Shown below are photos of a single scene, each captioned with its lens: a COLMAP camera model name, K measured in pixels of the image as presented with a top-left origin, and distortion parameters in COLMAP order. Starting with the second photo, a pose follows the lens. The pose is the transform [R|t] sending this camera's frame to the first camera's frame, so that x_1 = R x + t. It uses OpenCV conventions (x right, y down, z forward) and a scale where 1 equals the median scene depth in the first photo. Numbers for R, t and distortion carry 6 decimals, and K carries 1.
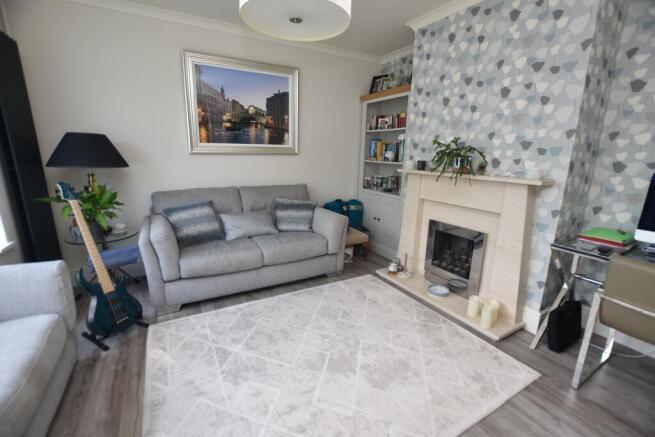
lens RADIAL K [[286.5, 0, 327.5], [0, 286.5, 218.5], [0, 0, 1]] dist [-0.032385, 0.000389]
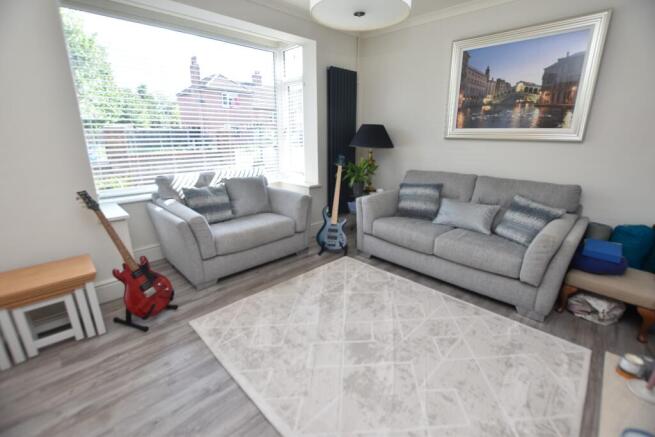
lens RADIAL K [[286.5, 0, 327.5], [0, 286.5, 218.5], [0, 0, 1]] dist [-0.032385, 0.000389]
pose [[0.266355, 0.253505, -0.929941, 0.488932], [-0.217260, 0.955756, 0.198315, -0.059045], [0.939071, 0.149216, 0.309647, 0.302850]]
